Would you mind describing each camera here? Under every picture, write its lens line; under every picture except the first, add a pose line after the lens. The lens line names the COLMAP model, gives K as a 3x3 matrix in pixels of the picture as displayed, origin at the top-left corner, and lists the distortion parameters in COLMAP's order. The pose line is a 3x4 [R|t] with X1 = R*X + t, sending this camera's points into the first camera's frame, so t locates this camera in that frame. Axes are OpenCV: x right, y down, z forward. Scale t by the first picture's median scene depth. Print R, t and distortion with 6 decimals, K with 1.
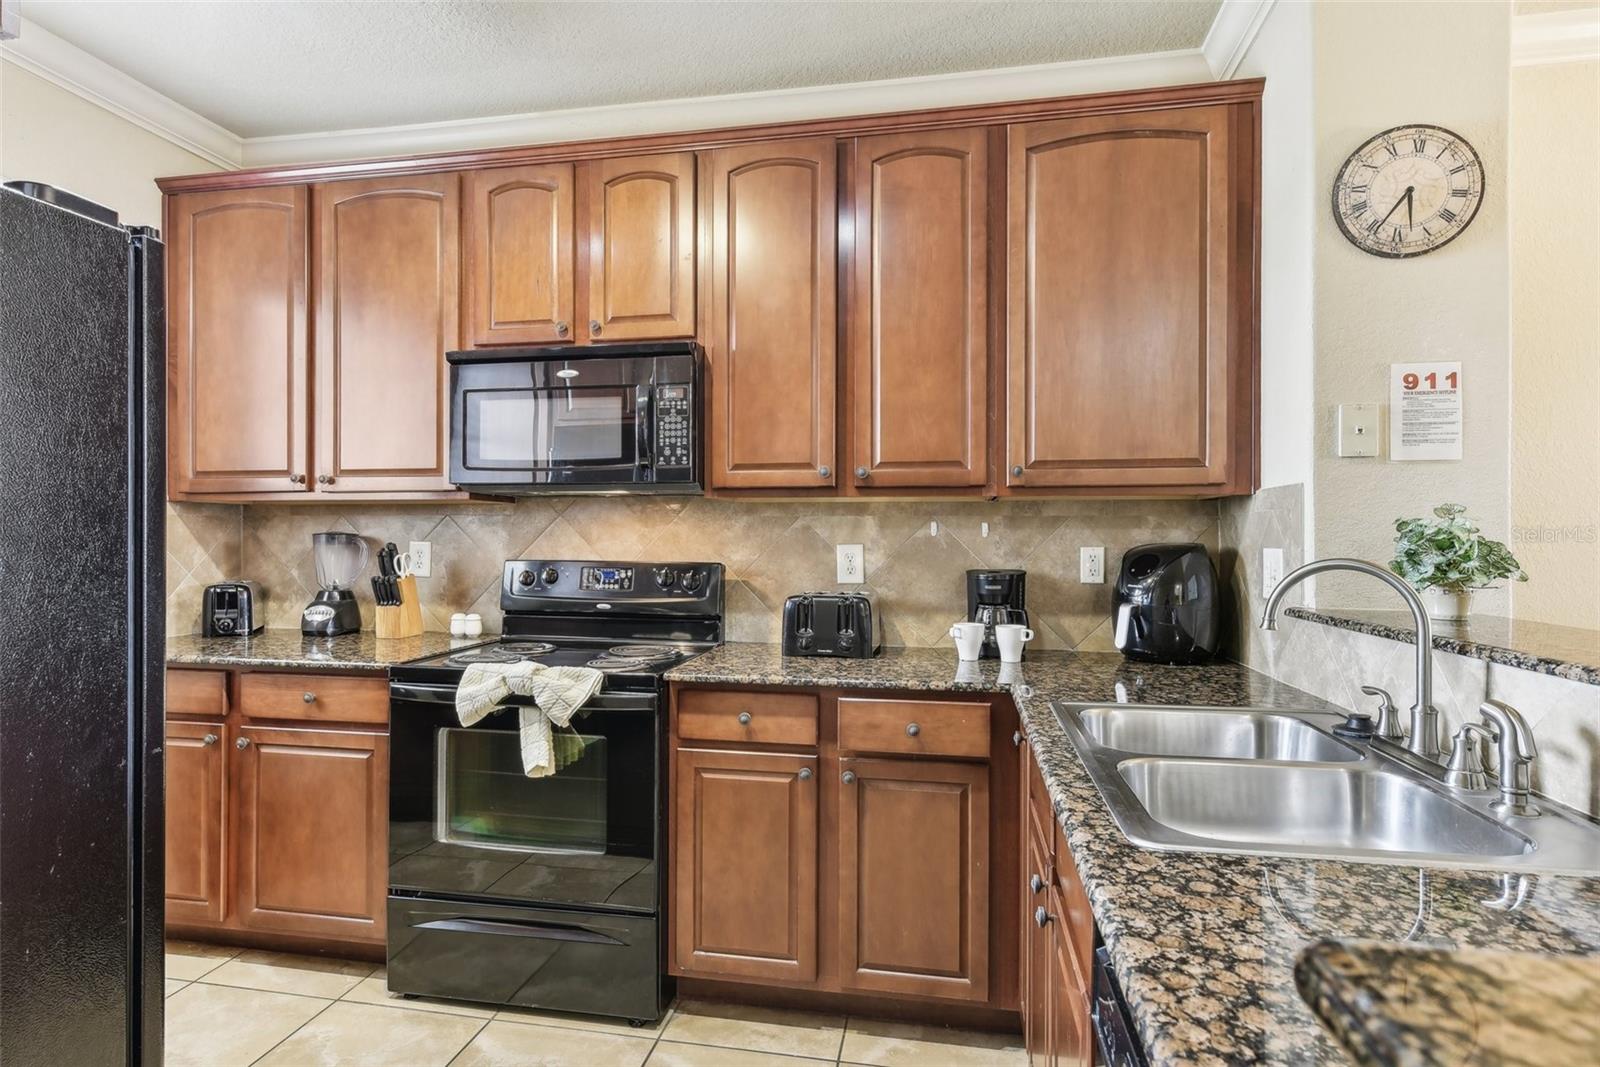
lens RADIAL K [[835.4, 0, 794.1], [0, 835.4, 543.7], [0, 0, 1]] dist [0.007515, 0.000191]
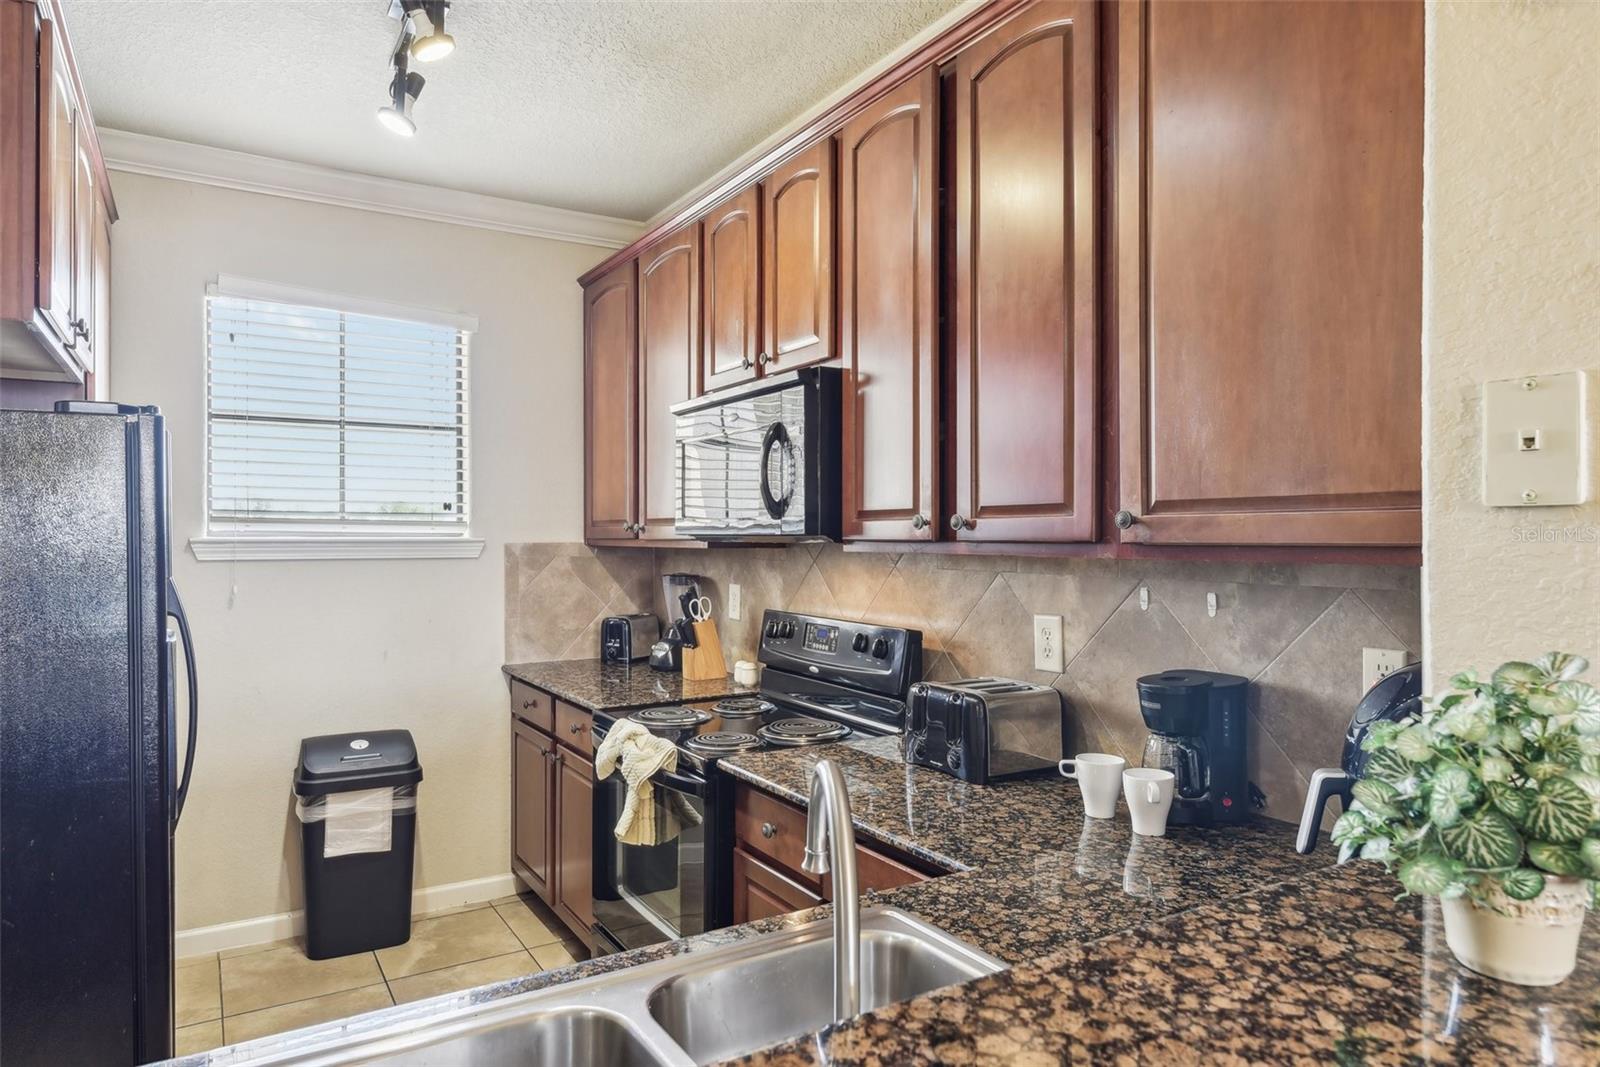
lens RADIAL K [[992.9, 0, 801.2], [0, 992.9, 542.3], [0, 0, 1]] dist [0.009125, -0.001844]
pose [[0.674459, 0.001028, -0.738312, 0.566495], [-0.002319, 0.999997, -0.000726, -0.061416], [0.738309, 0.002202, 0.674459, 0.302769]]
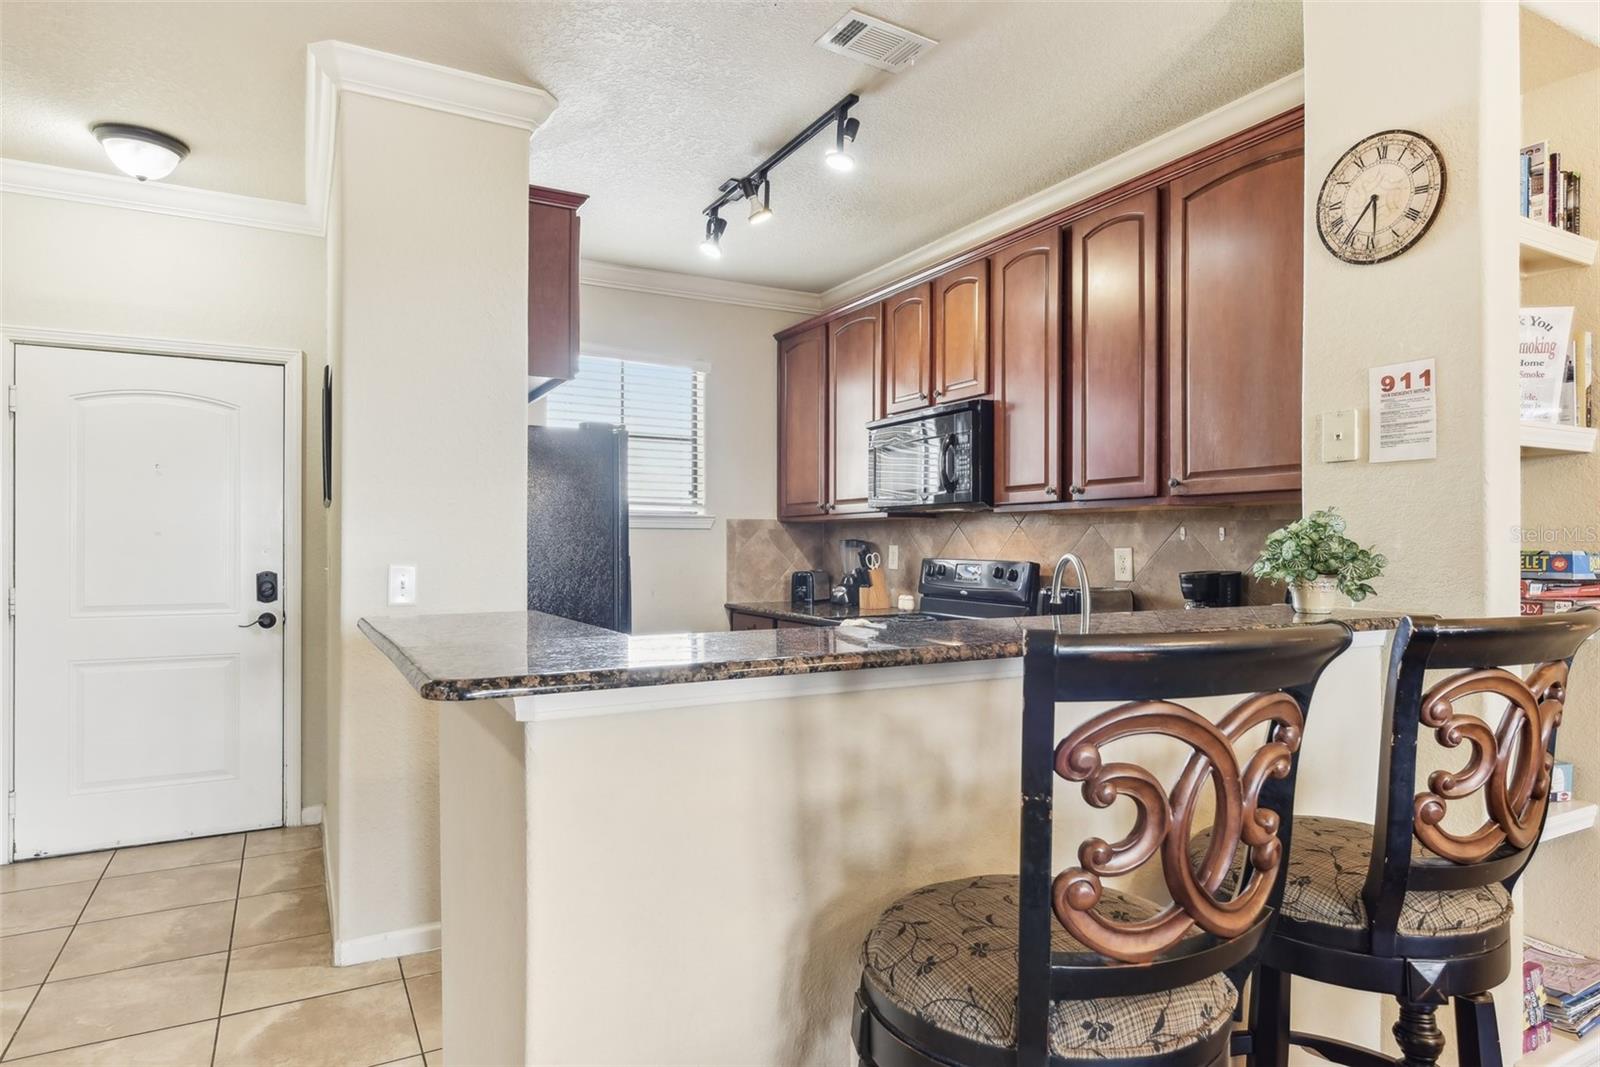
lens RADIAL K [[926.3, 0, 801.9], [0, 926.3, 545.4], [0, 0, 1]] dist [0.015089, 0.000717]
pose [[0.636526, -0.000210, -0.771255, 0.818146], [-0.005336, 0.999975, -0.004676, 0.006812], [0.771237, 0.007092, 0.636509, -0.178525]]
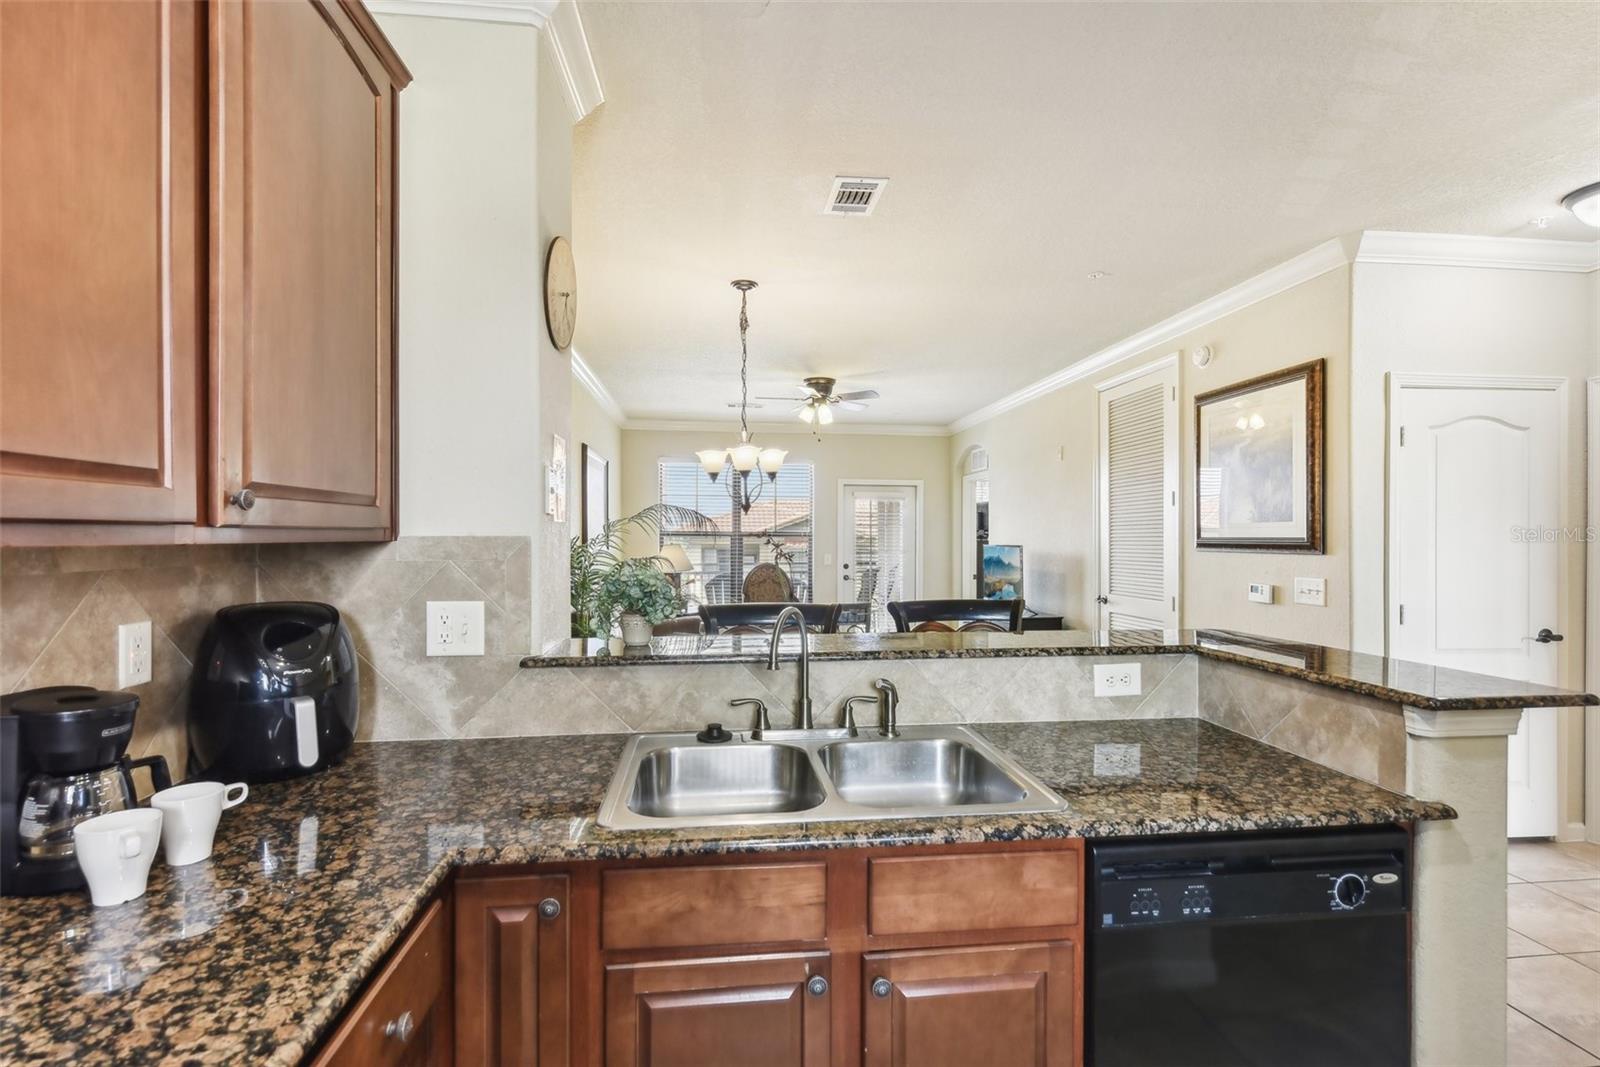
lens RADIAL K [[751.4, 0, 800.8], [0, 751.4, 532.8], [0, 0, 1]] dist [-0.003675, -0.000524]
pose [[-0.312275, 0.000725, 0.949992, -0.278580], [0.005908, 0.999982, 0.001179, -0.055911], [-0.949974, 0.005980, -0.312273, 0.715620]]
